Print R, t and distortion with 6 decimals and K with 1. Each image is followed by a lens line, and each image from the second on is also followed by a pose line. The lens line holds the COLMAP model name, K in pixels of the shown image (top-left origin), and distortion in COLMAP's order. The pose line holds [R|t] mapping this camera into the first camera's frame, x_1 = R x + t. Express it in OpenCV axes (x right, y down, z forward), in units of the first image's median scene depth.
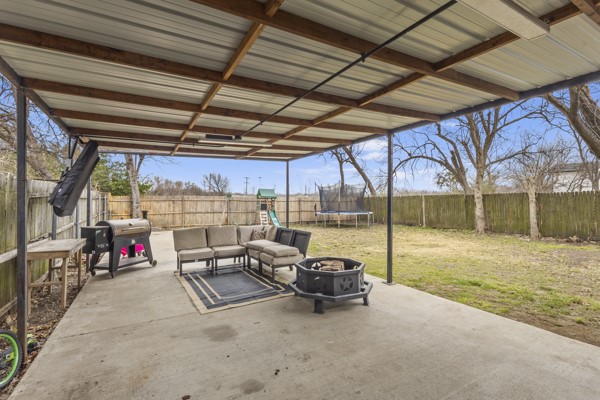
lens RADIAL K [[279.0, 0, 300.1], [0, 279.0, 199.1], [0, 0, 1]] dist [0.048228, -0.000020]
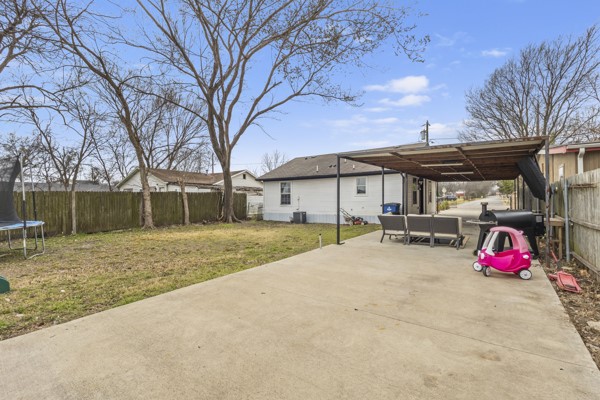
lens RADIAL K [[279.0, 0, 300.0], [0, 279.0, 197.4], [0, 0, 1]] dist [0.048228, -0.000020]
pose [[-0.431528, 0.008383, 0.902060, -0.481358], [0.000899, 0.999960, -0.008863, 0.010491], [-0.902099, -0.003013, -0.431519, 0.800117]]
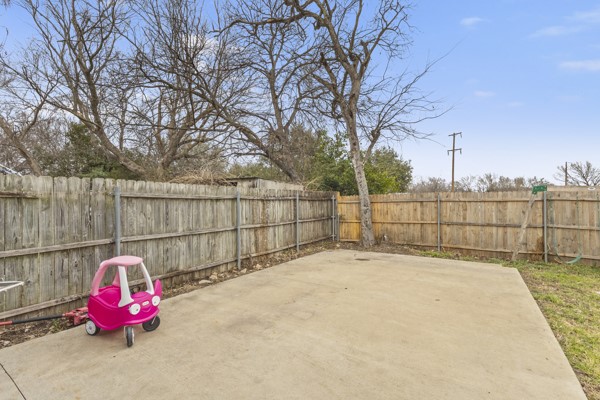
lens RADIAL K [[279.0, 0, 300.4], [0, 279.0, 202.4], [0, 0, 1]] dist [0.048228, -0.000020]
pose [[0.480565, -0.002434, -0.876956, -0.046071], [0.009782, 0.999949, 0.002585, 0.002956], [0.876905, -0.009820, 0.480564, 0.467898]]
